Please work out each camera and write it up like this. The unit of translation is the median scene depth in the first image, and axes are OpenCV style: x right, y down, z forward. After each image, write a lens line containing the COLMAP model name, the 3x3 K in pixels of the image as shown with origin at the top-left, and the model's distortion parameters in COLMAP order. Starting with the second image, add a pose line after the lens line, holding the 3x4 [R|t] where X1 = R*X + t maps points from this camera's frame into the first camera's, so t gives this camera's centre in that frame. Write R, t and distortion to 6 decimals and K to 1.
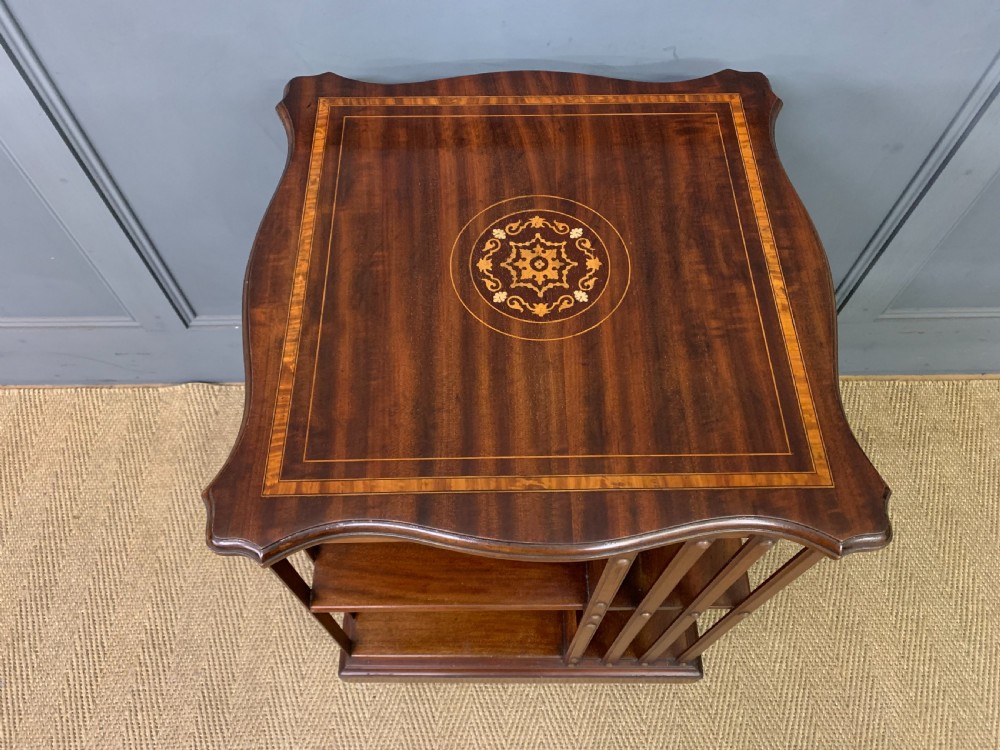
lens RADIAL K [[775.9, 0, 499.8], [0, 775.9, 370.0], [0, 0, 1]] dist [0.018186, -0.006000]
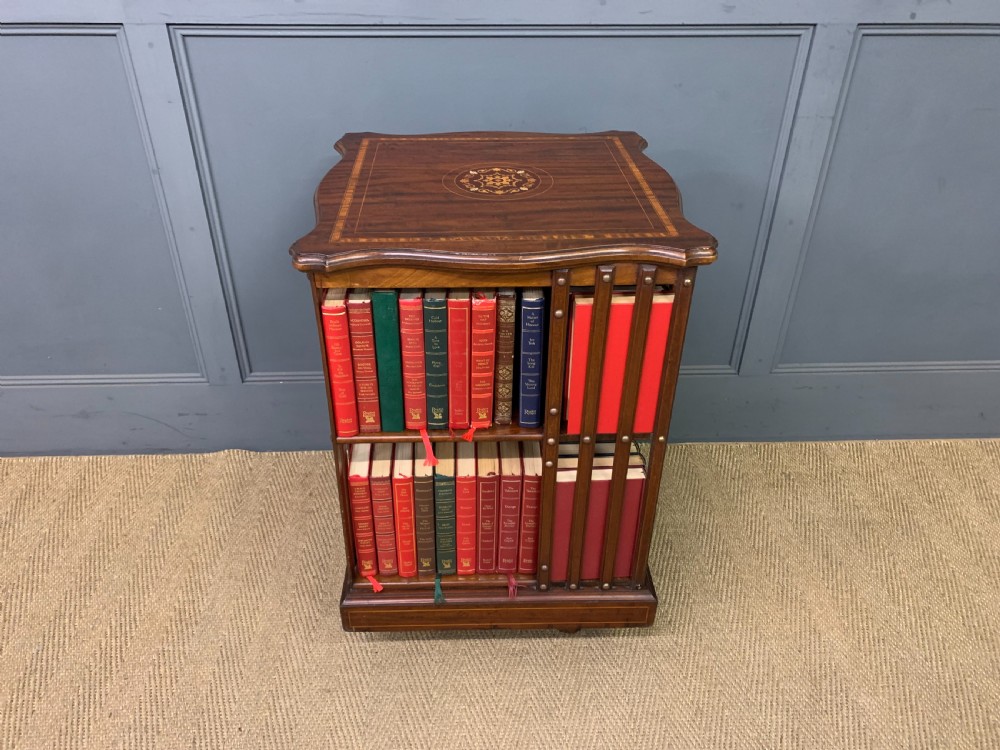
lens RADIAL K [[777.2, 0, 494.7], [0, 777.2, 374.1], [0, 0, 1]] dist [0.013528, 0.003899]
pose [[0.999743, -0.013745, 0.018042, -0.006557], [0.020516, 0.887194, -0.460941, 0.593195], [-0.009671, 0.461193, 0.887247, -0.173929]]
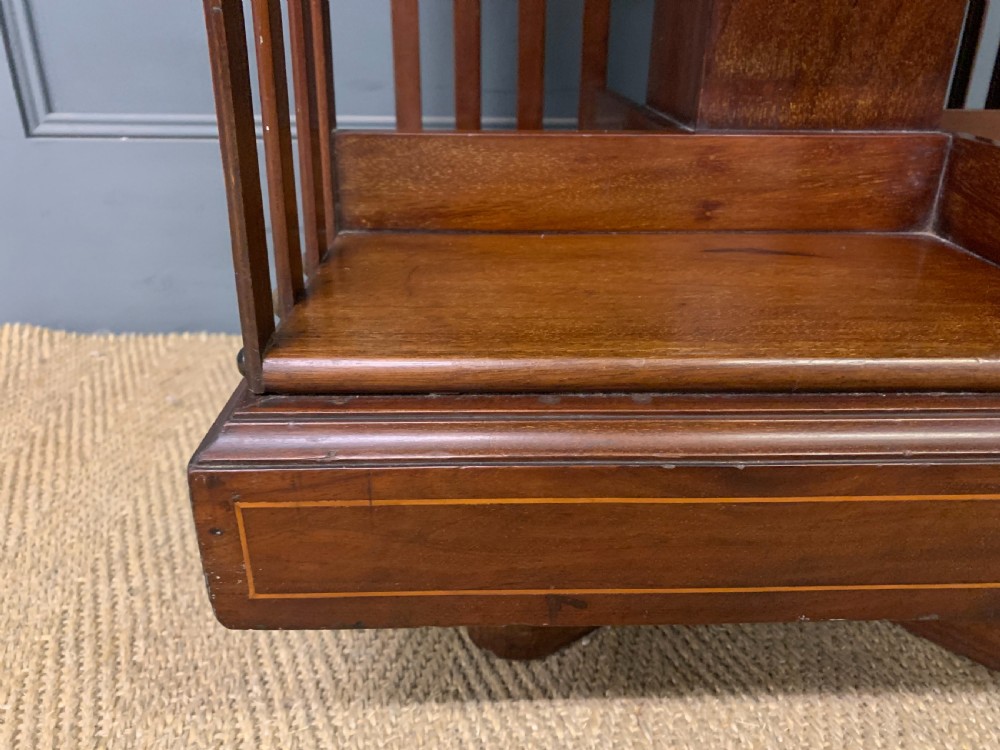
lens RADIAL K [[802.1, 0, 500.0], [0, 802.1, 375.0], [0, 0, 1]] dist [0.014427, 0.002797]
pose [[0.999291, -0.017715, 0.033208, -0.114956], [0.033785, 0.811057, -0.583991, 0.446554], [-0.016588, 0.584699, 0.811081, 0.713939]]
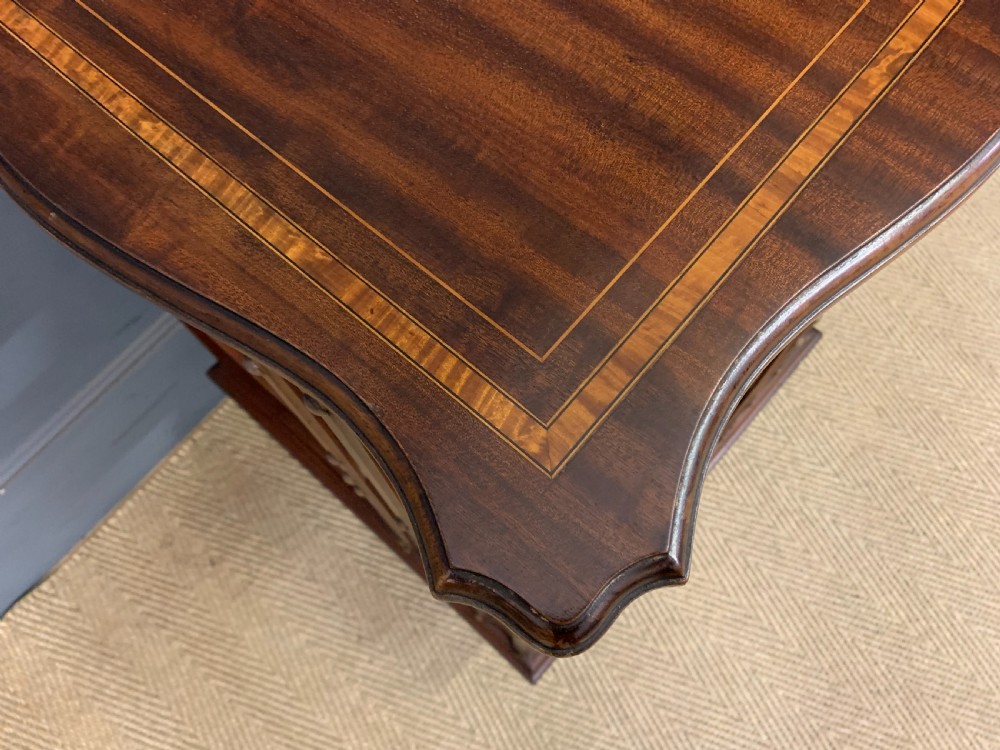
lens RADIAL K [[802.1, 0, 500.0], [0, 802.1, 375.0], [0, 0, 1]] dist [0.014427, 0.002797]
pose [[0.671982, -0.700830, 0.239328, -0.181325], [0.667672, 0.713143, 0.213637, 0.007612], [-0.320398, 0.016232, 0.947144, 0.291159]]
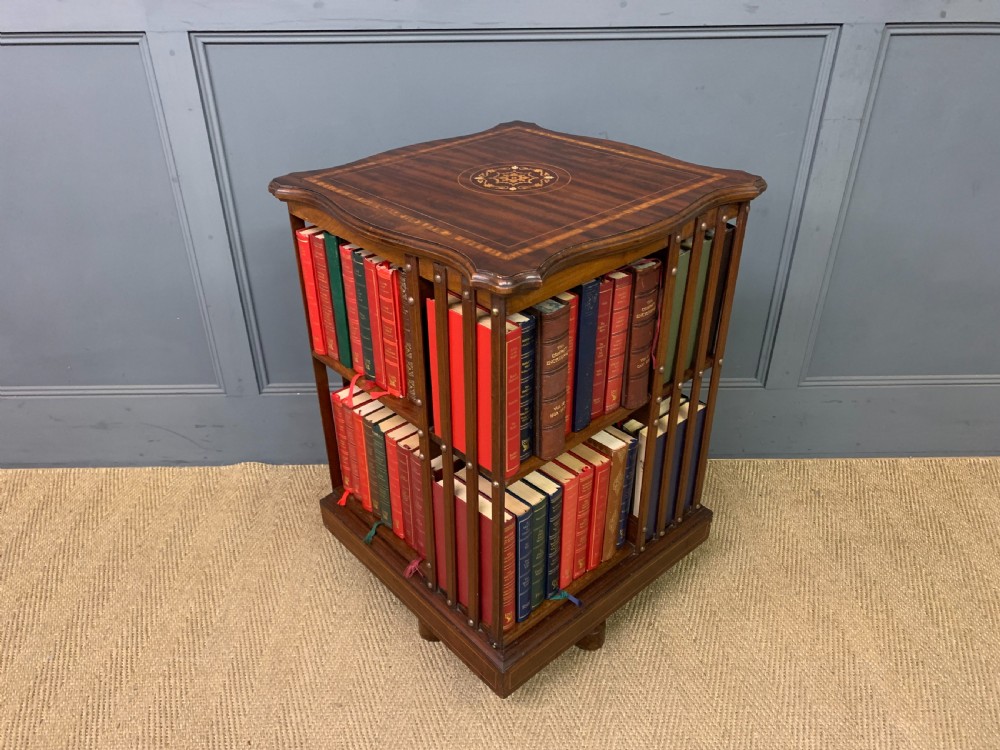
lens RADIAL K [[777.0, 0, 489.5], [0, 777.0, 378.9], [0, 0, 1]] dist [0.012018, 0.004488]
pose [[0.999813, -0.010788, -0.016060, -0.001509], [0.001493, 0.870653, -0.491896, 0.613437], [0.019289, 0.491780, 0.870506, -0.134368]]
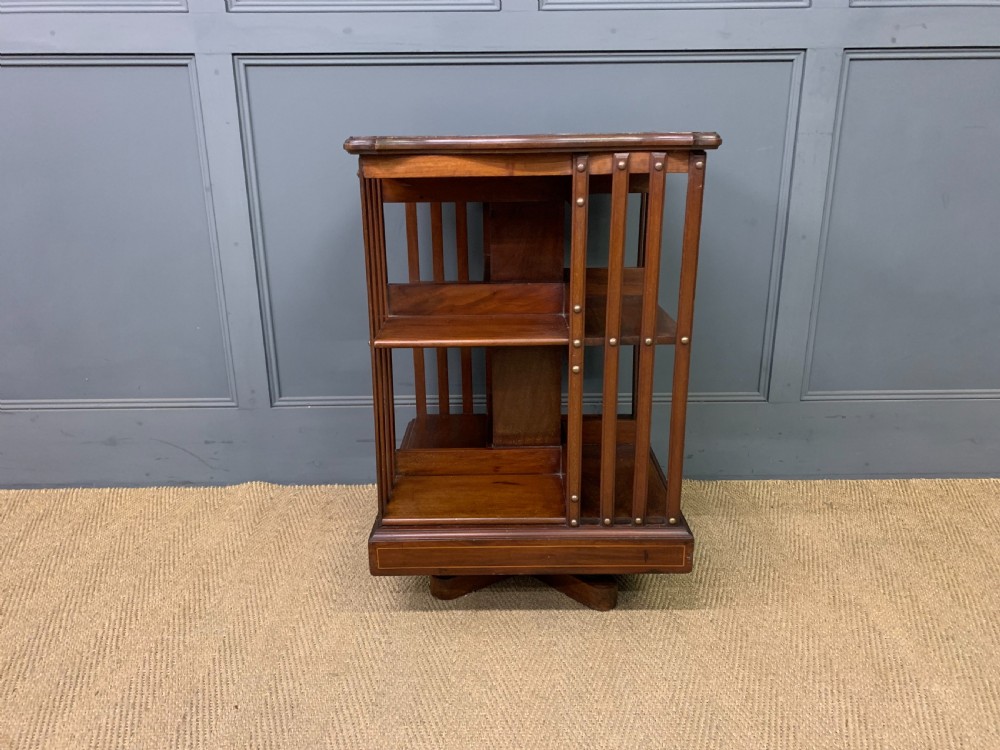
lens RADIAL K [[774.0, 0, 502.4], [0, 774.0, 364.8], [0, 0, 1]] dist [0.018027, -0.002050]
pose [[0.999825, -0.013989, -0.012455, 0.003477], [0.001718, 0.730649, -0.682751, 0.862114], [0.018651, 0.682610, 0.730545, 0.011364]]
